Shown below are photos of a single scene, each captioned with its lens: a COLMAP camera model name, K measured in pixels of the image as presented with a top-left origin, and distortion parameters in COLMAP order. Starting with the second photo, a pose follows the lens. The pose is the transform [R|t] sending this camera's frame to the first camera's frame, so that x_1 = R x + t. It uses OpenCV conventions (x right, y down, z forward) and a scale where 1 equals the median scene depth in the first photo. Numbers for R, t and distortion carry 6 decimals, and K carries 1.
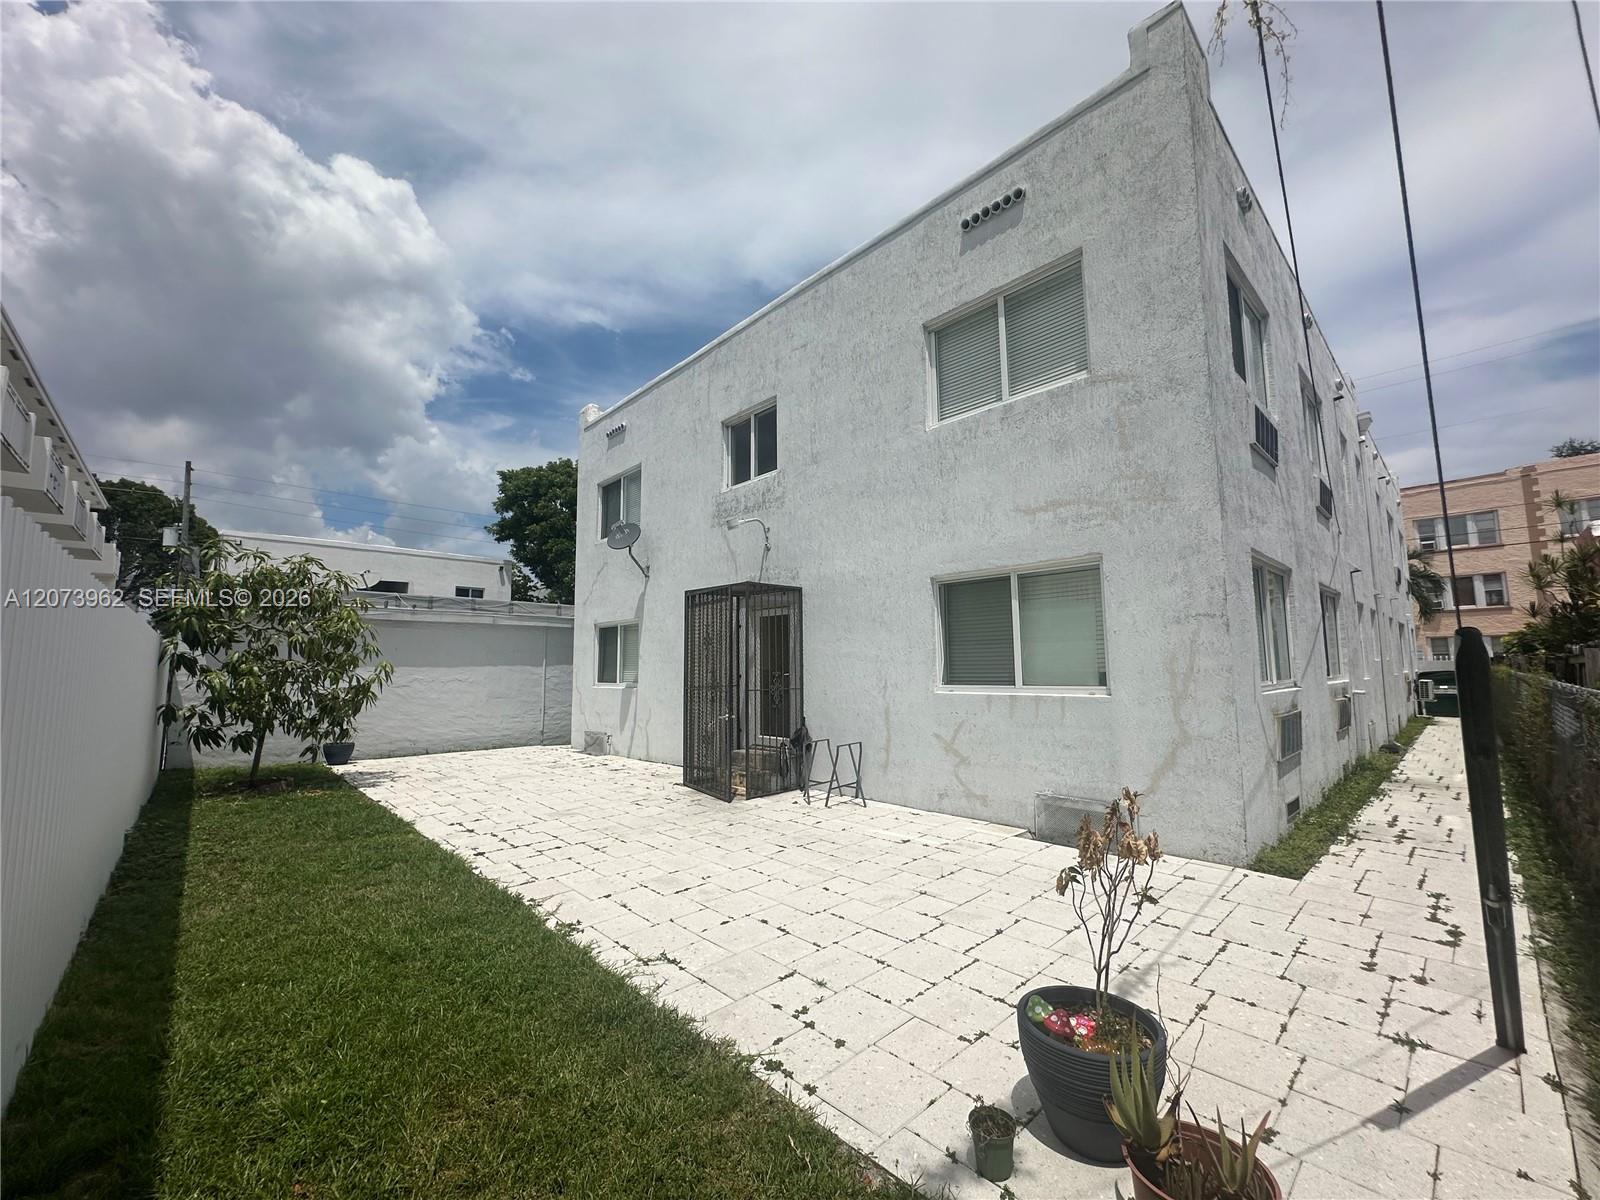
lens RADIAL K [[639.1, 0, 800.0], [0, 639.1, 600.0], [0, 0, 1]] dist [-0.003840, 0.000574]
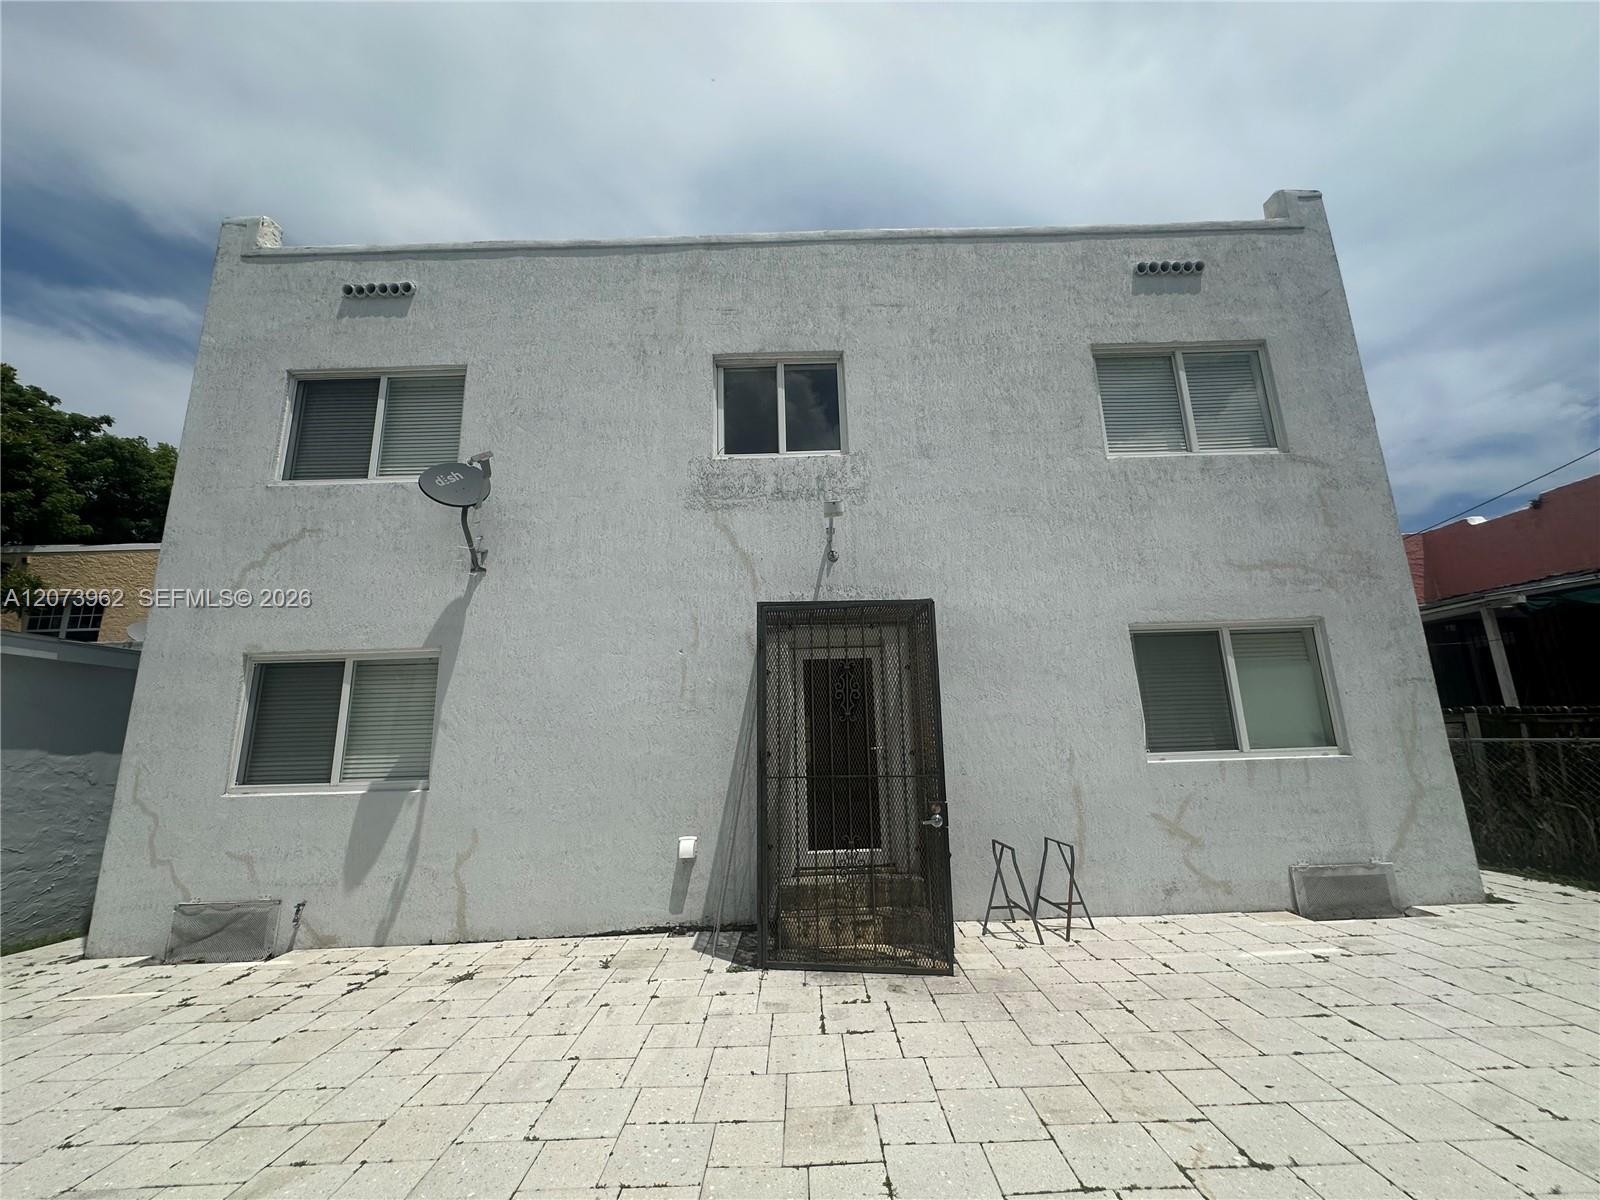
lens RADIAL K [[639.1, 0, 800.0], [0, 639.1, 600.0], [0, 0, 1]] dist [-0.003840, 0.000574]
pose [[0.684112, 0.146341, 0.714546, -0.745730], [-0.055980, 0.987310, -0.148608, 0.088213], [-0.727226, 0.061664, 0.683623, 0.775222]]
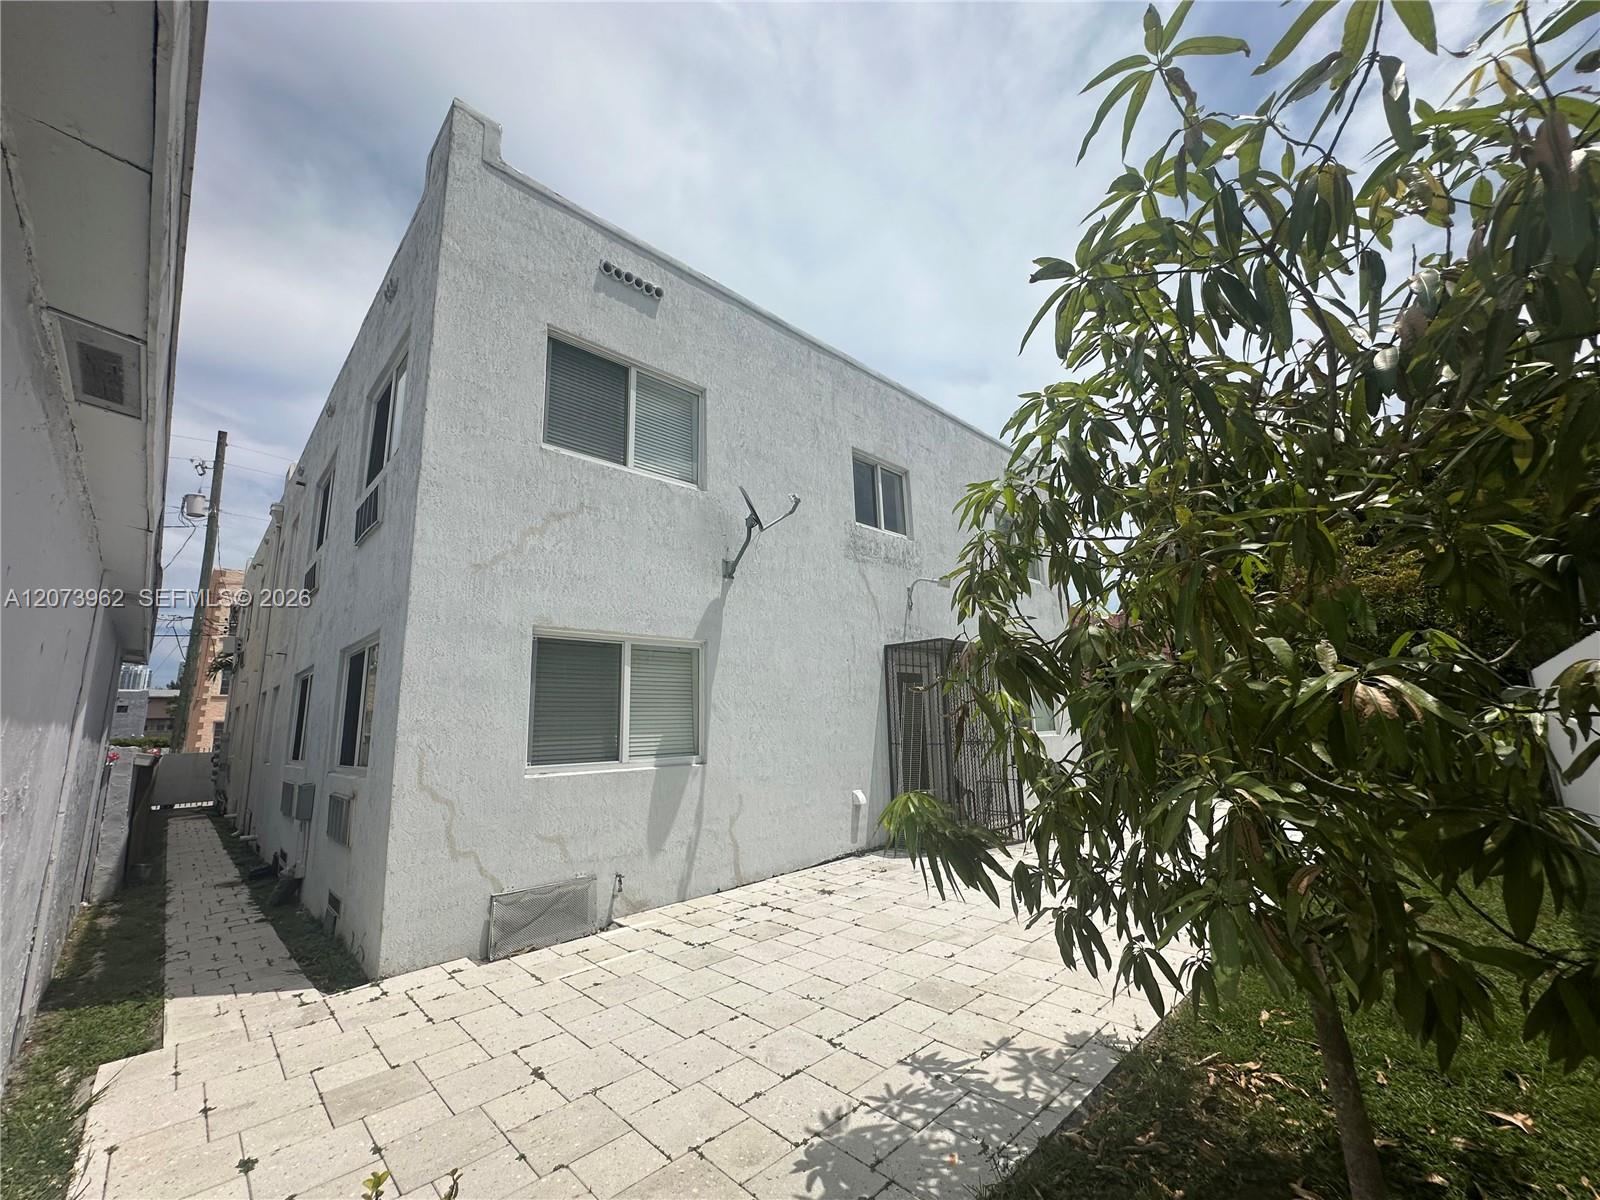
lens RADIAL K [[639.1, 0, 800.0], [0, 639.1, 600.0], [0, 0, 1]] dist [-0.003840, 0.000574]
pose [[-0.012107, 0.206368, 0.978400, -1.456759], [-0.077044, 0.975370, -0.206683, 0.185870], [-0.996954, -0.077882, 0.004091, 1.604322]]
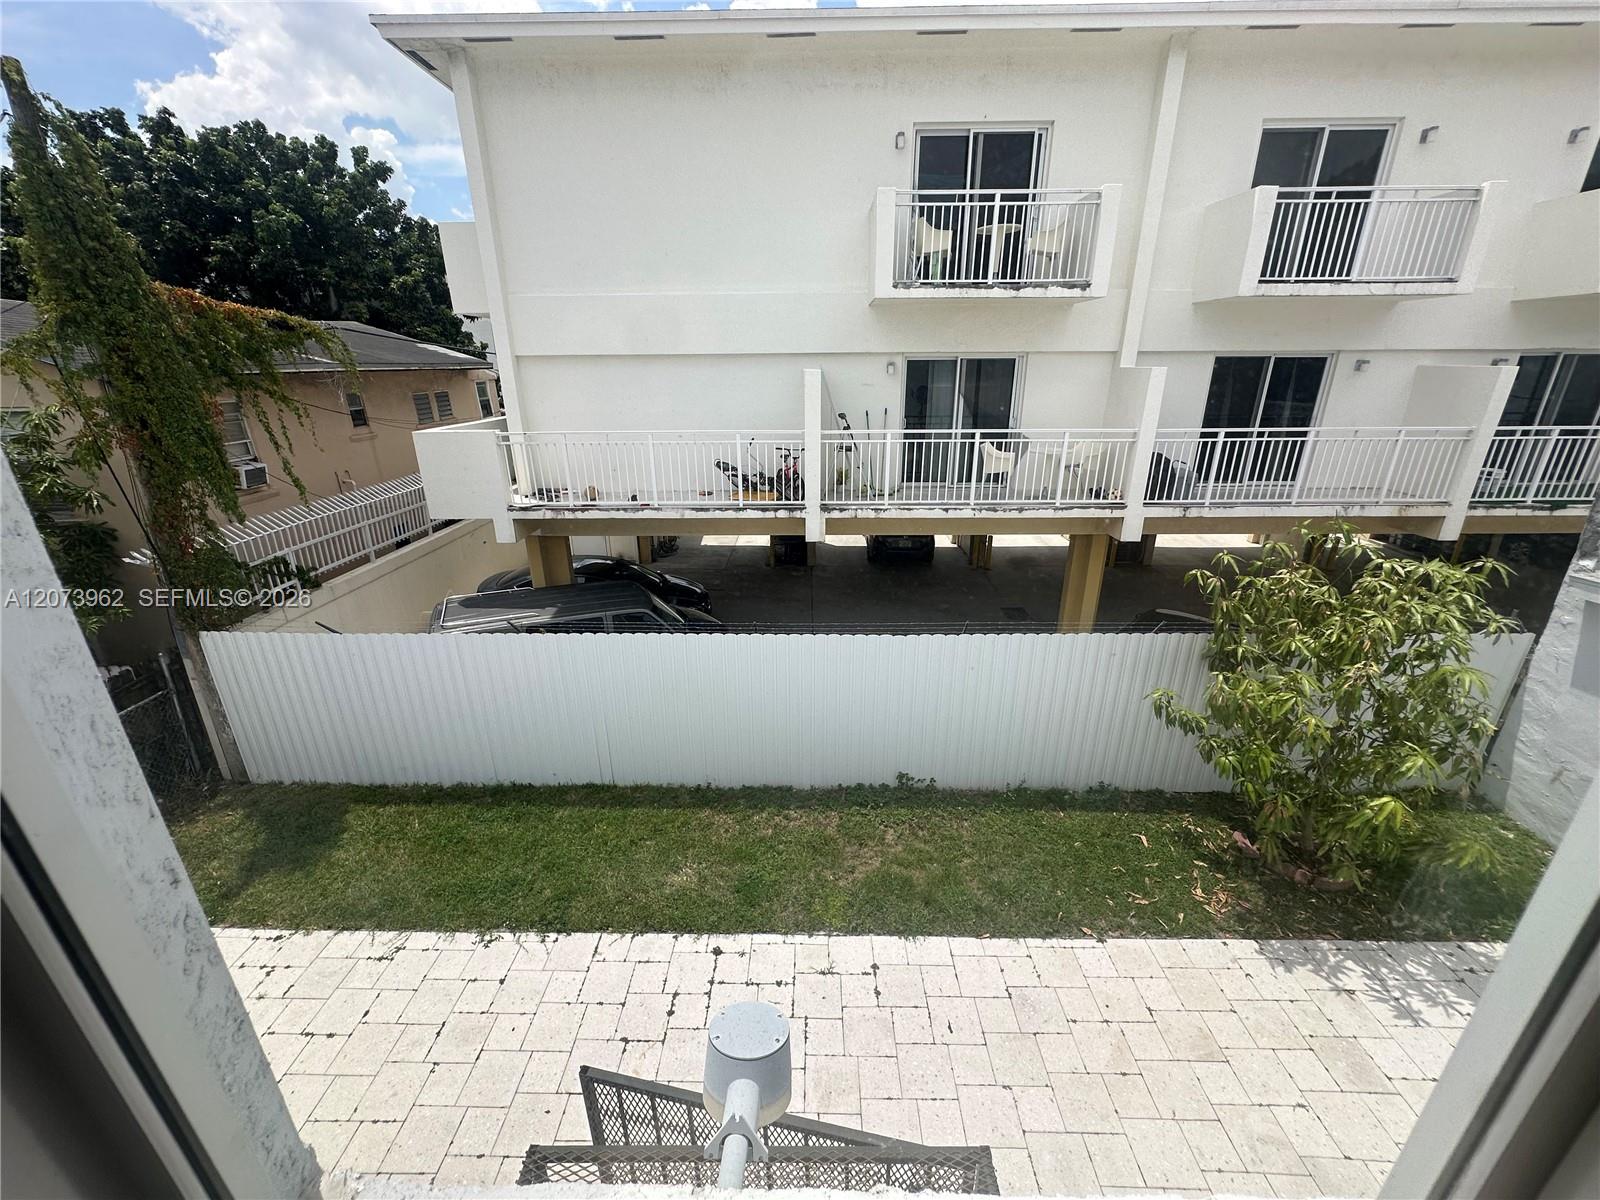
lens RADIAL K [[639.1, 0, 800.0], [0, 639.1, 600.0], [0, 0, 1]] dist [-0.003840, 0.000574]
pose [[-0.694667, 0.269935, -0.666763, -0.055414], [0.093177, 0.952878, 0.288691, -0.346835], [0.713271, 0.138417, -0.687084, 1.425381]]
